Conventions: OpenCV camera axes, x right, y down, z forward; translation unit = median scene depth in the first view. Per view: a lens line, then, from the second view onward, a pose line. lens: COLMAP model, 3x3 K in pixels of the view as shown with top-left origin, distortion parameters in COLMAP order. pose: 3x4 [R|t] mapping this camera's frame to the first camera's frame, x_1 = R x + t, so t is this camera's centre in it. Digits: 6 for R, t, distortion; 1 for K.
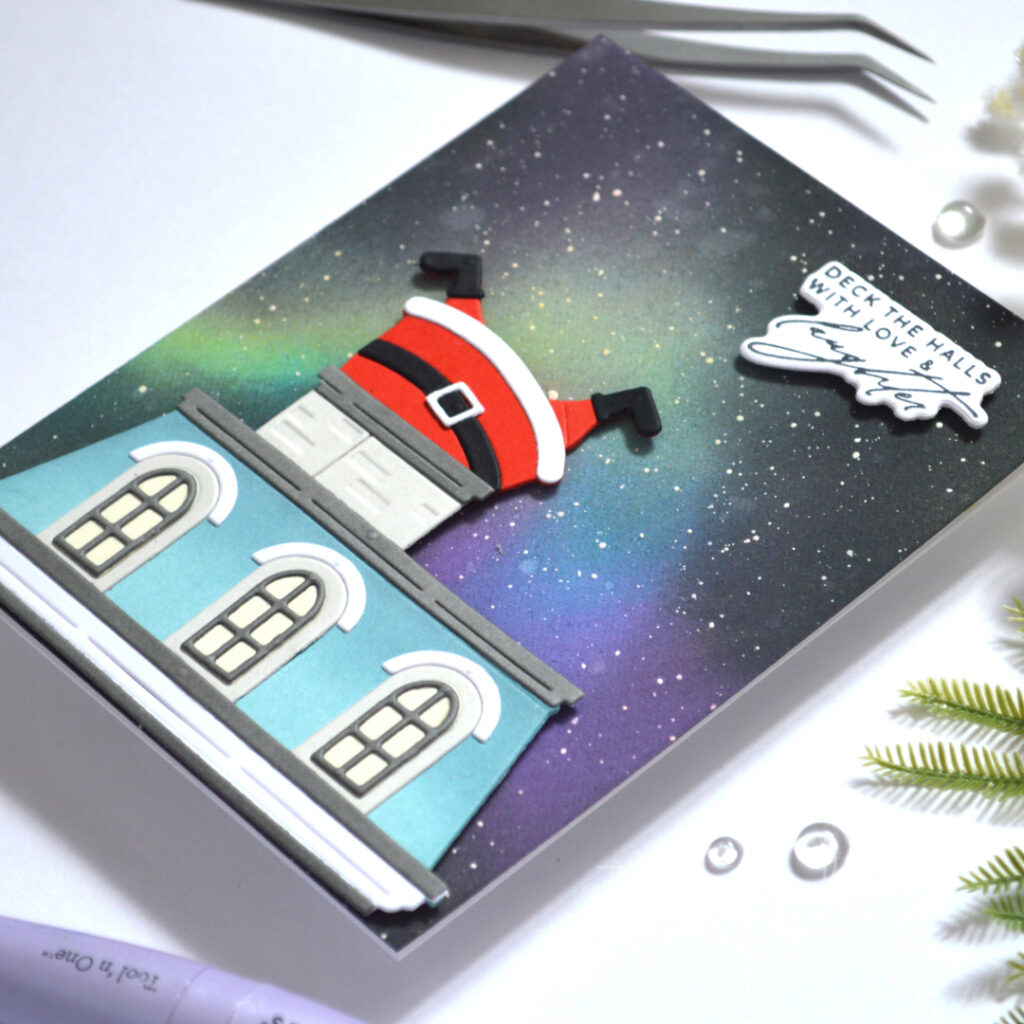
lens RADIAL K [[4186.9, 0, 574.4], [0, 4186.9, 563.6], [0, 0, 1]] dist [-0.018691, -0.944093]
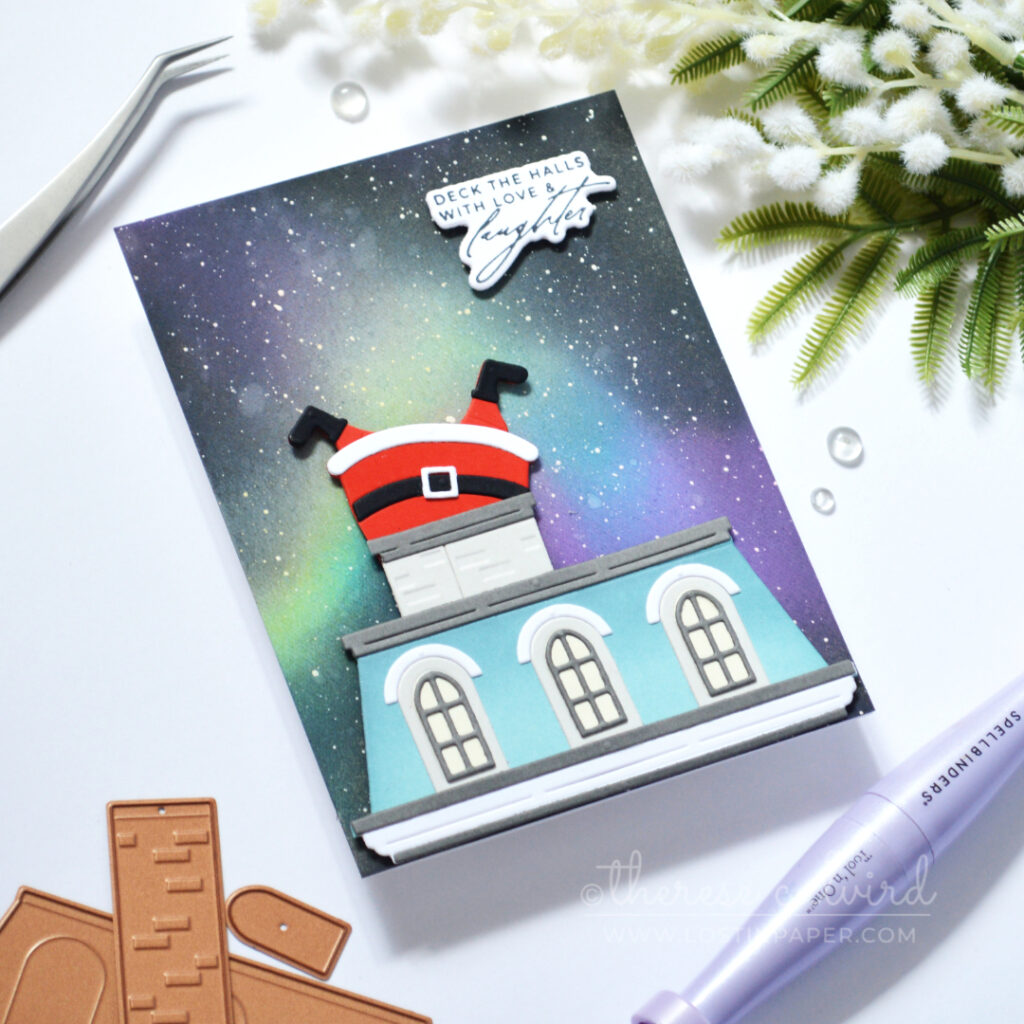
lens RADIAL K [[4186.9, 0, 574.4], [0, 4186.9, 563.6], [0, 0, 1]] dist [-0.018691, -0.944093]
pose [[0.354624, -0.825216, 0.439614, -0.625780], [0.560358, 0.563953, 0.606593, -0.814583], [-0.748492, 0.031228, 0.662408, 0.079286]]
